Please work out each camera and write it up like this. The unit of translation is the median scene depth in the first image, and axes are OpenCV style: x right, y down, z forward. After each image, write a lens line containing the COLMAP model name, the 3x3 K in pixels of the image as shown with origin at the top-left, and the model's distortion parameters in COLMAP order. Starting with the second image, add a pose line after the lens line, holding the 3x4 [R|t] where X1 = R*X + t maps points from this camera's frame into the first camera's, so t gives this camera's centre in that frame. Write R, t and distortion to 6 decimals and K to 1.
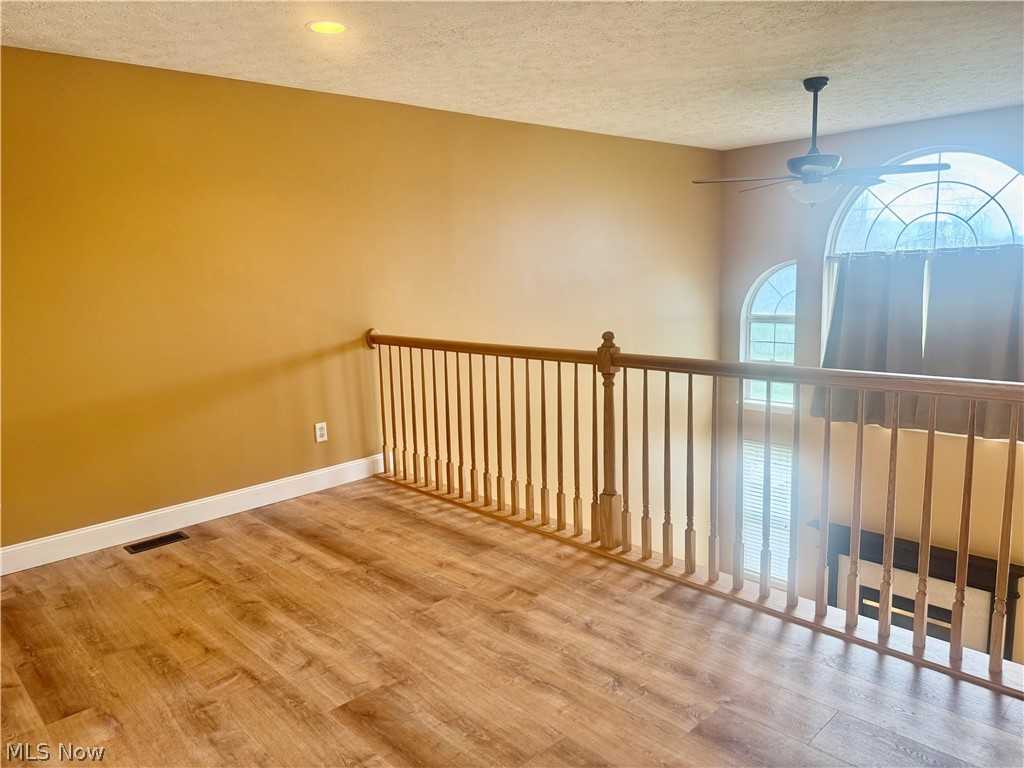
lens RADIAL K [[728.7, 0, 509.8], [0, 728.7, 385.6], [0, 0, 1]] dist [0.085141, -0.103757]
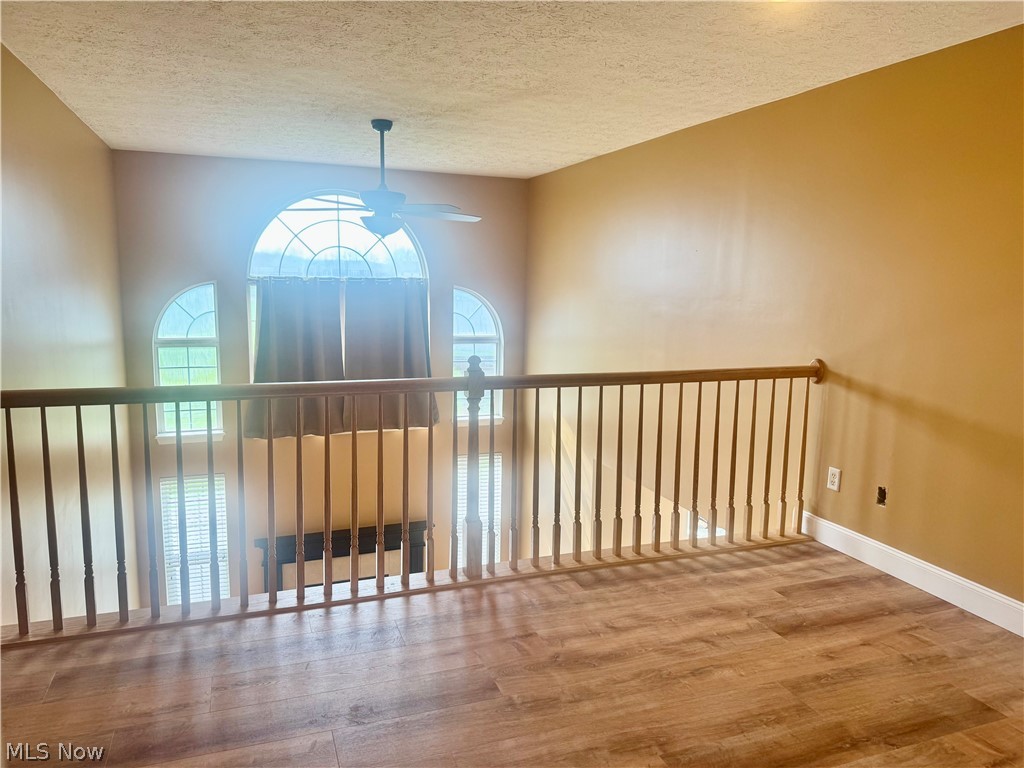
lens RADIAL K [[728.7, 0, 515.5], [0, 728.7, 391.0], [0, 0, 1]] dist [0.085141, -0.103757]
pose [[0.381902, -0.100657, 0.918705, -0.408201], [0.117310, 0.991291, 0.059844, -0.043519], [-0.916728, 0.084918, 0.390383, 0.309496]]
